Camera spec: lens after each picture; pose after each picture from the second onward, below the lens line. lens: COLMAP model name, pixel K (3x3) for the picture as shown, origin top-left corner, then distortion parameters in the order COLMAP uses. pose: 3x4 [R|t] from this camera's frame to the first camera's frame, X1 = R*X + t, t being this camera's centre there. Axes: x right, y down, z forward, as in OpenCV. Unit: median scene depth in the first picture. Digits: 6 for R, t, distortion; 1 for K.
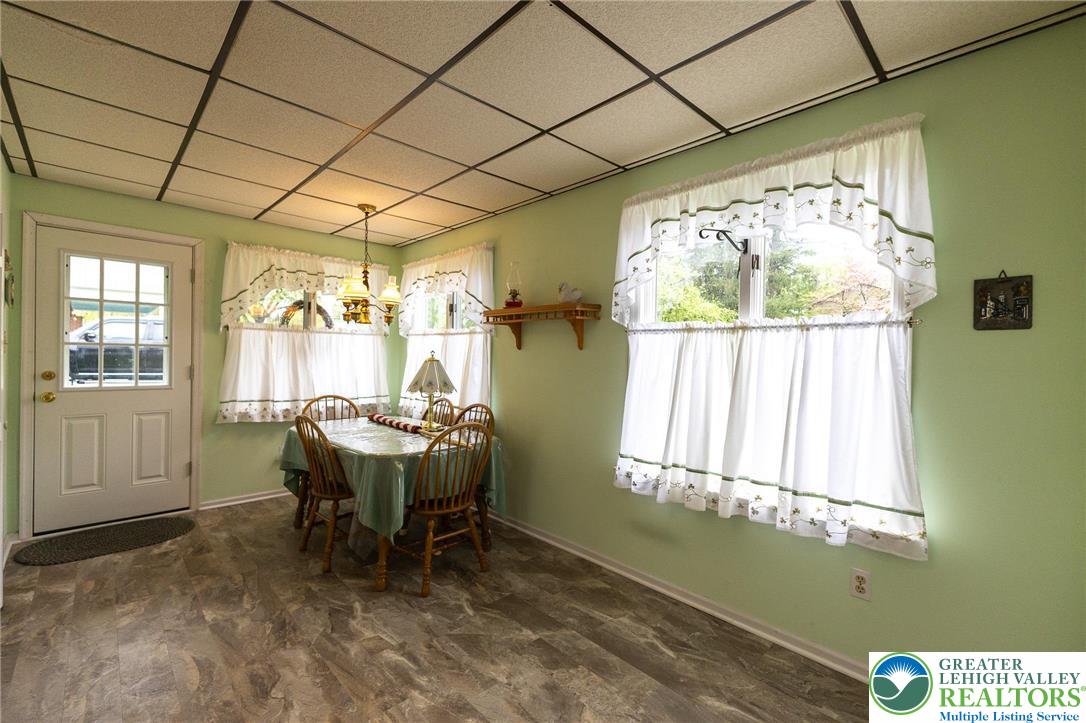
lens RADIAL K [[465.9, 0, 543.5], [0, 465.9, 360.9], [0, 0, 1]] dist [-0.000805, -0.000012]
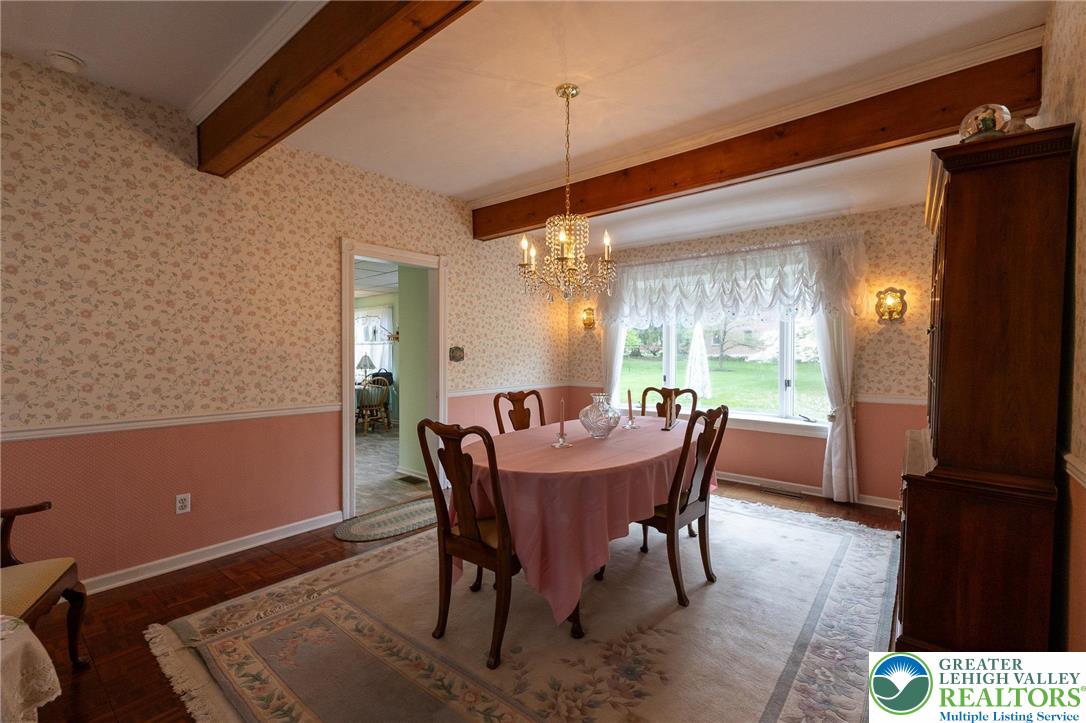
lens RADIAL K [[465.9, 0, 540.0], [0, 465.9, 361.8], [0, 0, 1]] dist [-0.000805, -0.000012]
pose [[0.993015, -0.025955, 0.115097, 0.340394], [0.025787, 0.999663, 0.002948, 0.040598], [-0.115135, 0.000041, 0.993350, -1.345779]]
